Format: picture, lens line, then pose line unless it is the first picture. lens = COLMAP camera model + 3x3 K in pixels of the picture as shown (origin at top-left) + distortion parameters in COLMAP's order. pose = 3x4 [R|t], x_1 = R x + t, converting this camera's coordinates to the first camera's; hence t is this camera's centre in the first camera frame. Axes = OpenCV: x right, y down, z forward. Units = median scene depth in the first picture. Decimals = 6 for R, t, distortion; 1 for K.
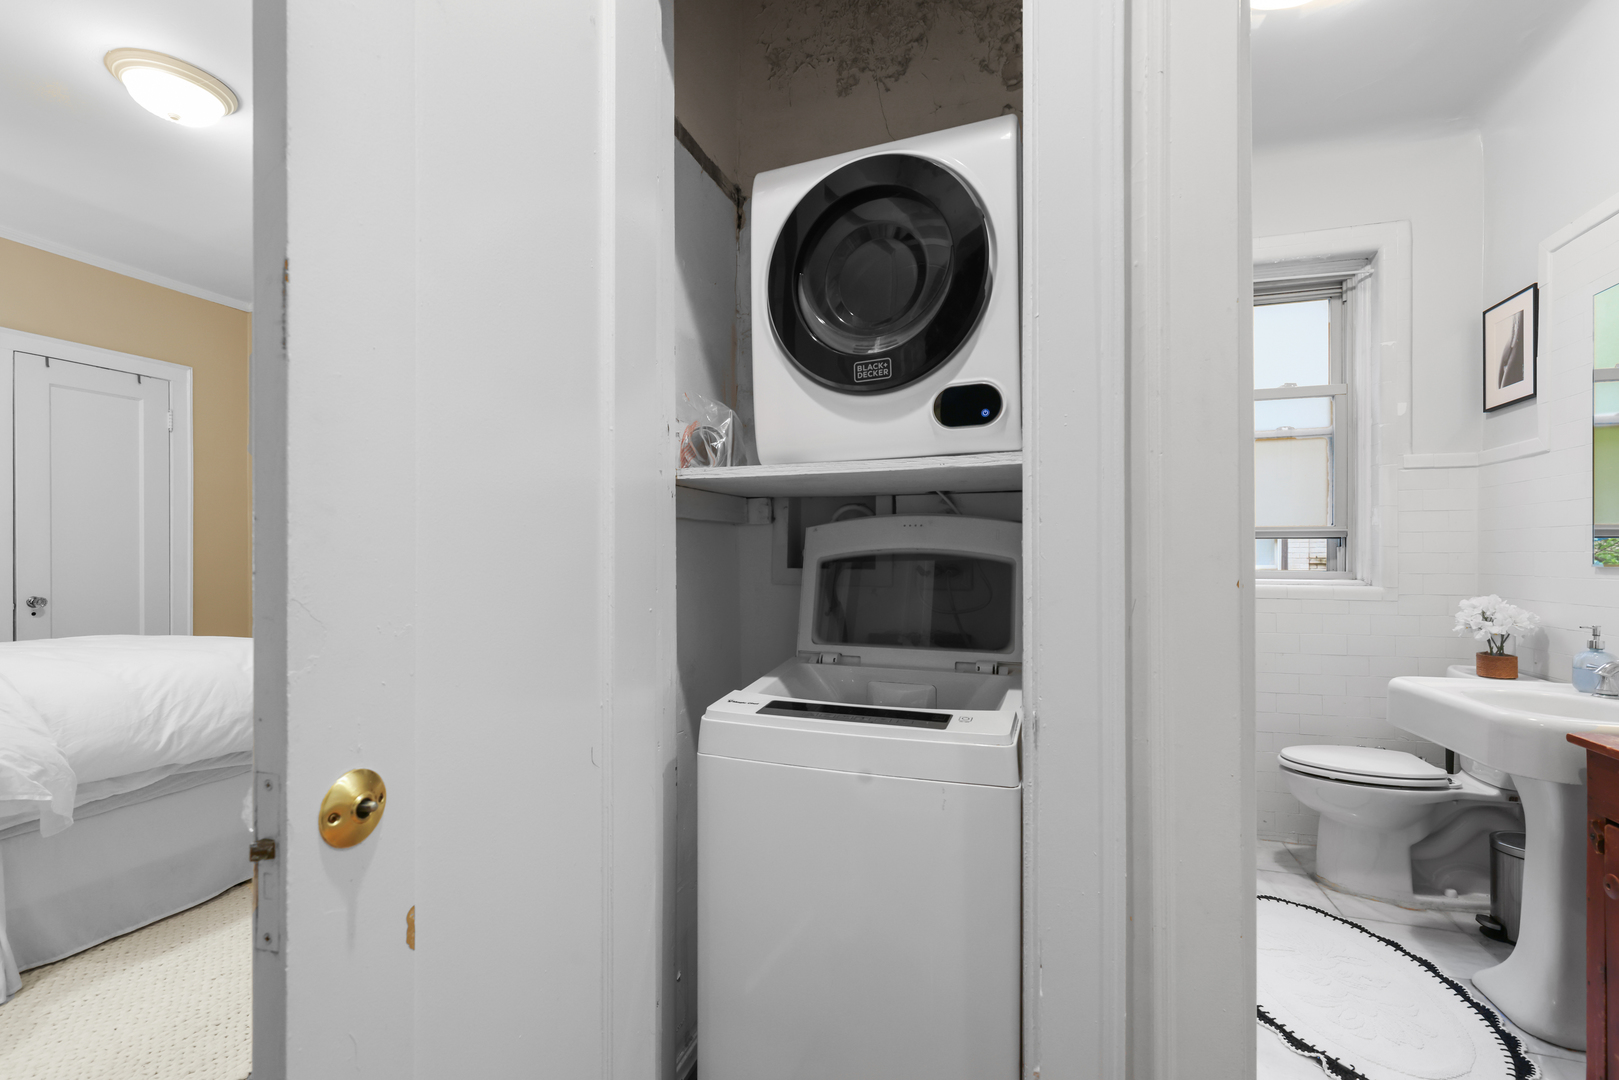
lens RADIAL K [[734.8, 0, 805.4], [0, 734.8, 548.1], [0, 0, 1]] dist [0.002855, 0.000175]
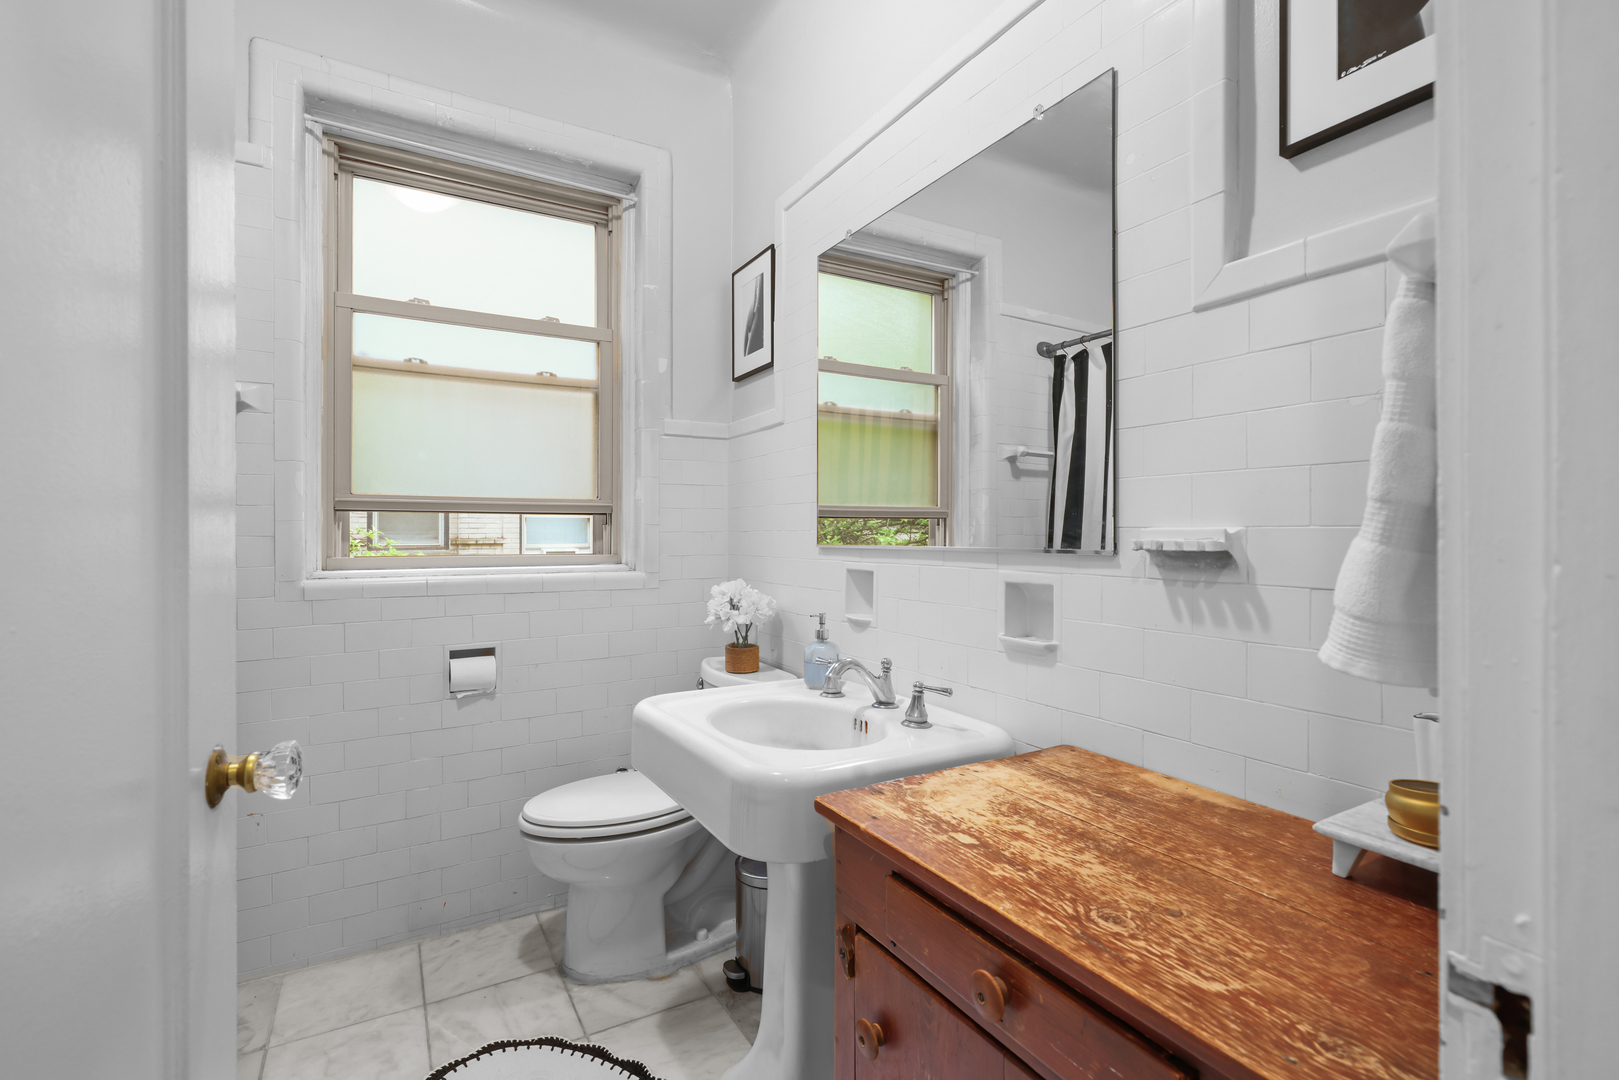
lens RADIAL K [[734.8, 0, 805.4], [0, 734.8, 548.1], [0, 0, 1]] dist [0.002855, 0.000175]
pose [[0.670287, -0.018281, 0.741876, 0.313602], [-0.003068, 0.999620, 0.027404, 0.001361], [-0.742095, -0.020644, 0.669976, 0.330484]]
